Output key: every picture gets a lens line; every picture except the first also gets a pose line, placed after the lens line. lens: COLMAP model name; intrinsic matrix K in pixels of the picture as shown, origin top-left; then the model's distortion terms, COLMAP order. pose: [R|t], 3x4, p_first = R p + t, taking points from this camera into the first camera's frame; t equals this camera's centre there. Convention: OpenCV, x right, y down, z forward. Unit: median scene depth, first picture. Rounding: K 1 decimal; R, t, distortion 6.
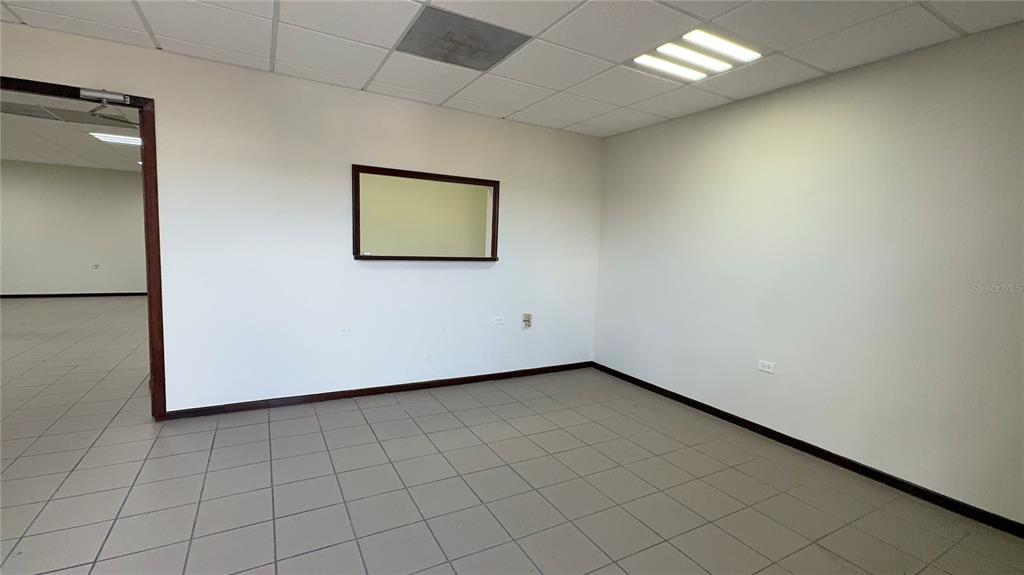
lens RADIAL K [[442.4, 0, 509.4], [0, 442.4, 282.6], [0, 0, 1]] dist [0.004829, 0.001218]
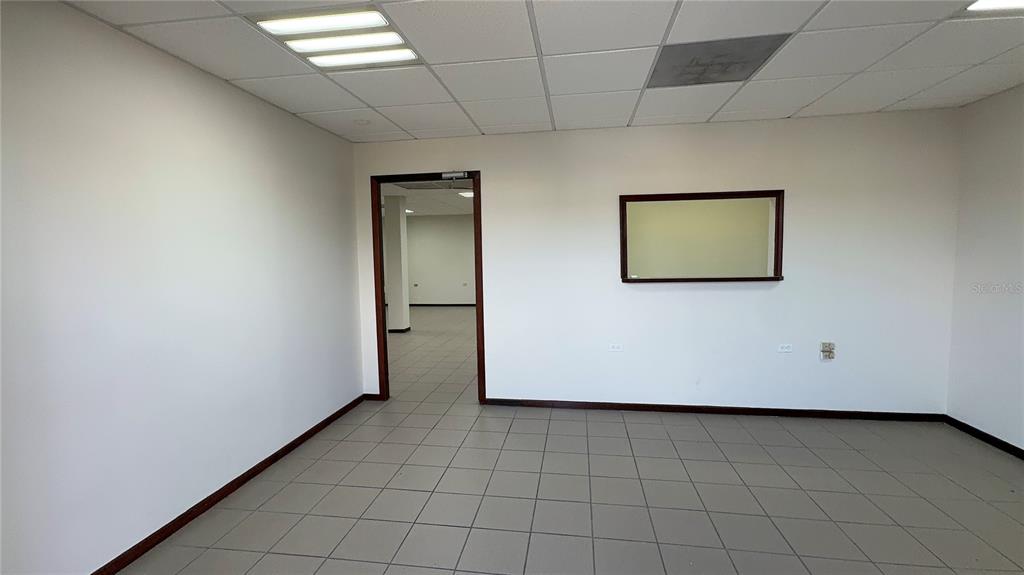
lens RADIAL K [[442.4, 0, 512.3], [0, 442.4, 286.0], [0, 0, 1]] dist [0.004829, 0.001218]
pose [[0.794518, -0.009621, -0.607164, 0.107003], [-0.005558, 0.999717, -0.023113, -0.019126], [0.607215, 0.021738, 0.794240, -0.026805]]
